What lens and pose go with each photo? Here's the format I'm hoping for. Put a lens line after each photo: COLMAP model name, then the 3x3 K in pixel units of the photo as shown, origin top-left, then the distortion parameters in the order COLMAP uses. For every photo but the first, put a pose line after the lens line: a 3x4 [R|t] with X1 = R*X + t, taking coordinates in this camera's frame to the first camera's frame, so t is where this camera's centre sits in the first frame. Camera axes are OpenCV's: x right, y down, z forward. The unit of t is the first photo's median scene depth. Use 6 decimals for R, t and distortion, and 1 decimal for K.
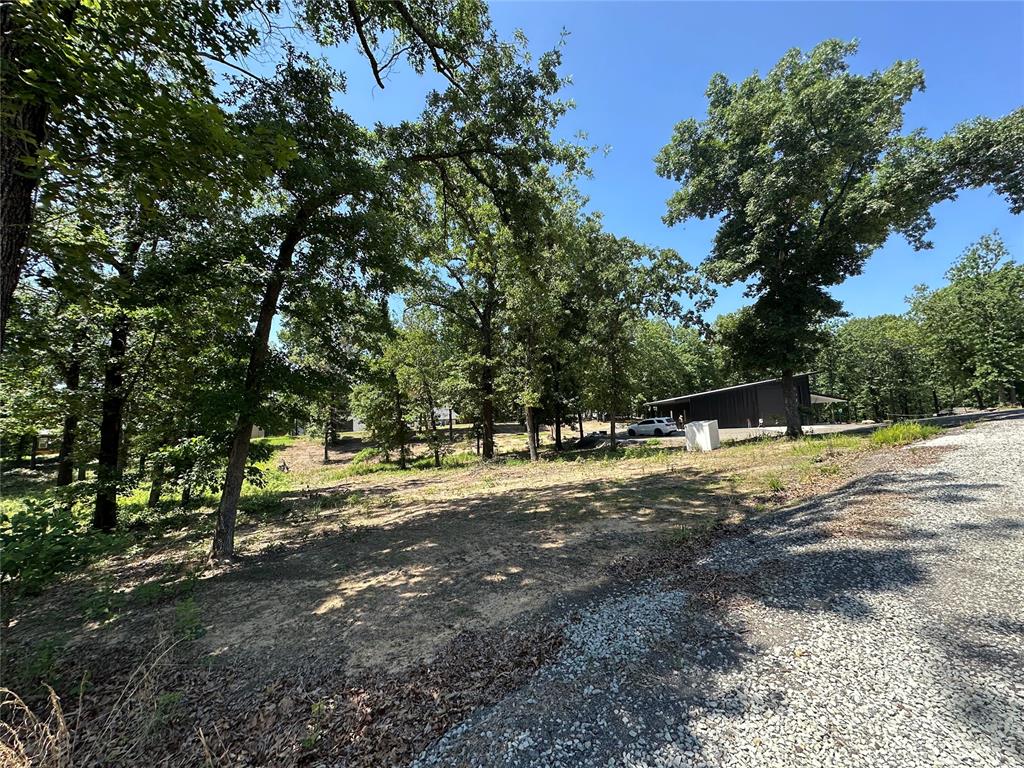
lens RADIAL K [[410.2, 0, 510.3], [0, 410.2, 382.0], [0, 0, 1]] dist [-0.001008, 0.000826]
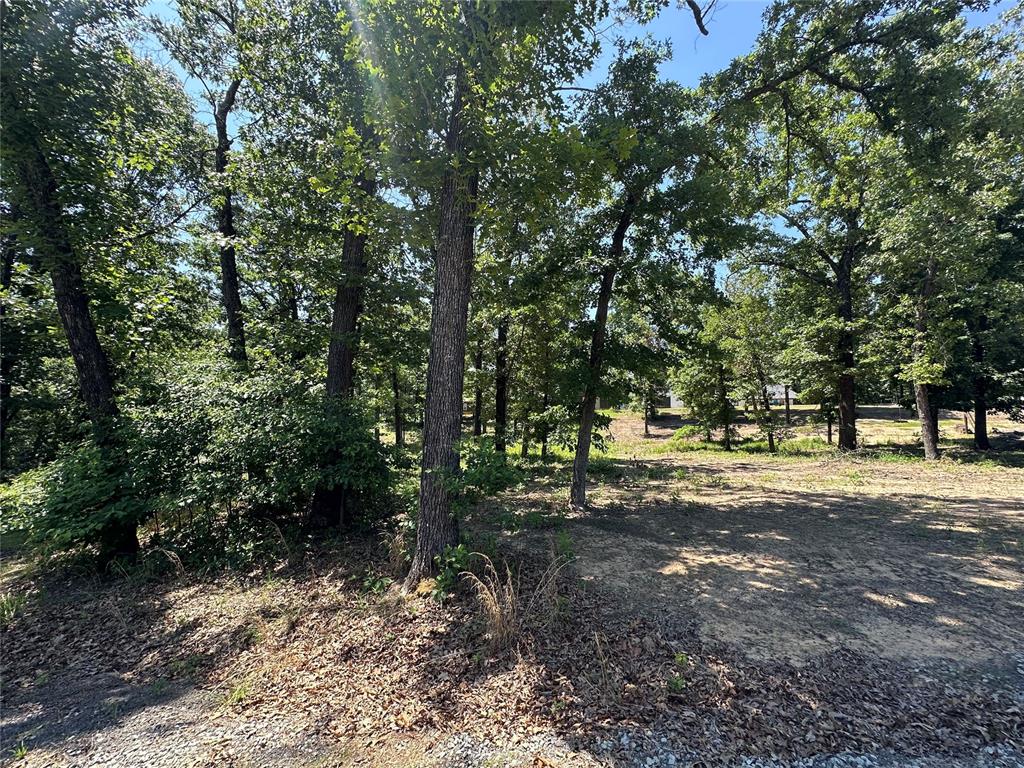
lens RADIAL K [[410.2, 0, 510.3], [0, 410.2, 382.0], [0, 0, 1]] dist [-0.001008, 0.000826]
pose [[0.743818, -0.000082, -0.668382, -0.020394], [0.037435, 0.998435, 0.041537, 0.002910], [0.667333, -0.055916, 0.742658, -0.012618]]
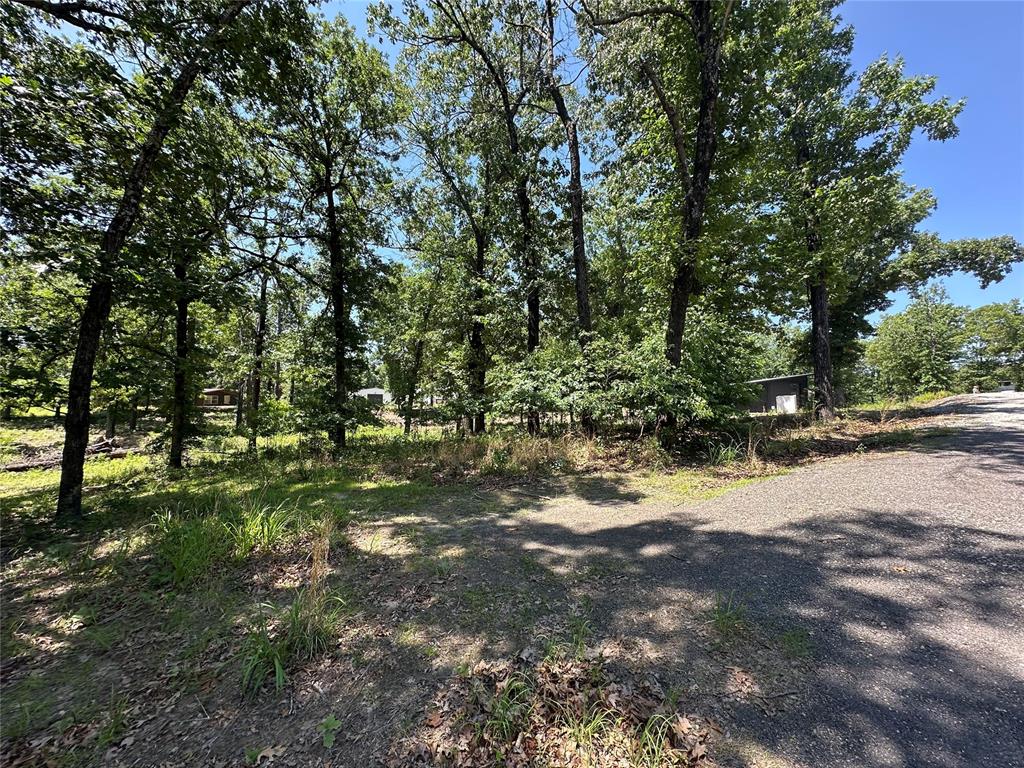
lens RADIAL K [[410.2, 0, 510.3], [0, 410.2, 382.0], [0, 0, 1]] dist [-0.001008, 0.000826]
pose [[0.992323, 0.059197, 0.108586, -0.929941], [-0.061552, 0.997933, 0.018462, 0.097136], [-0.107269, -0.025003, 0.993916, -0.547892]]
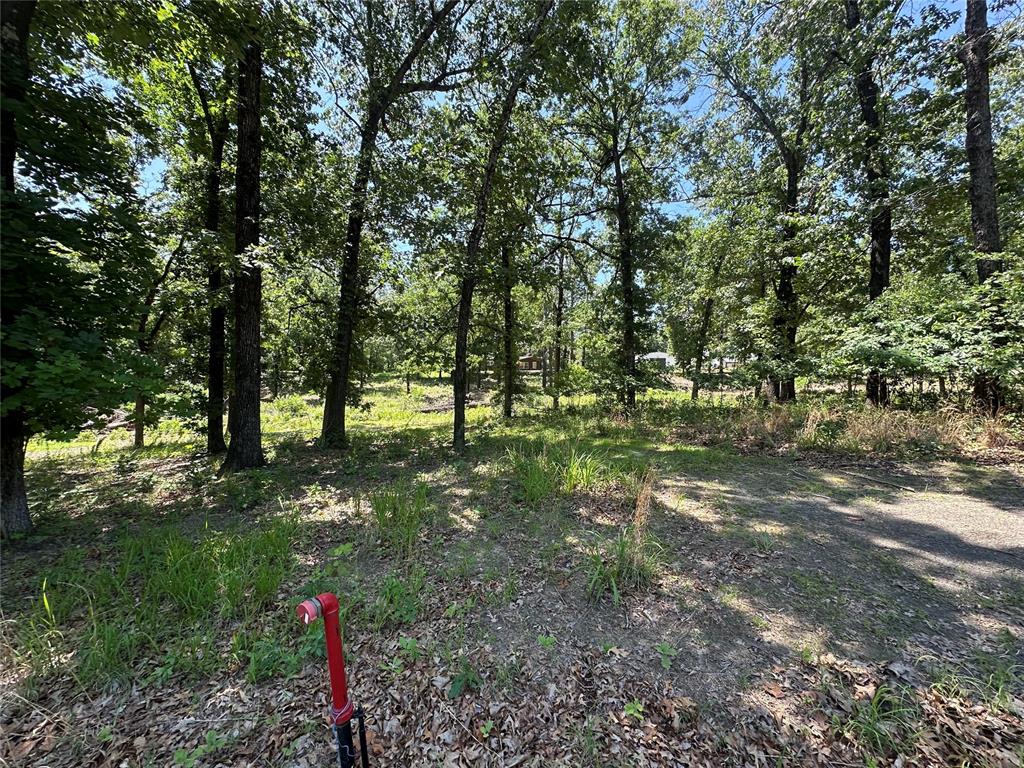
lens RADIAL K [[410.2, 0, 510.3], [0, 410.2, 382.0], [0, 0, 1]] dist [-0.001008, 0.000826]
pose [[0.854584, 0.064979, -0.515231, -1.161299], [0.000299, 0.992079, 0.125614, 0.127802], [0.519312, -0.107502, 0.847796, -0.689481]]
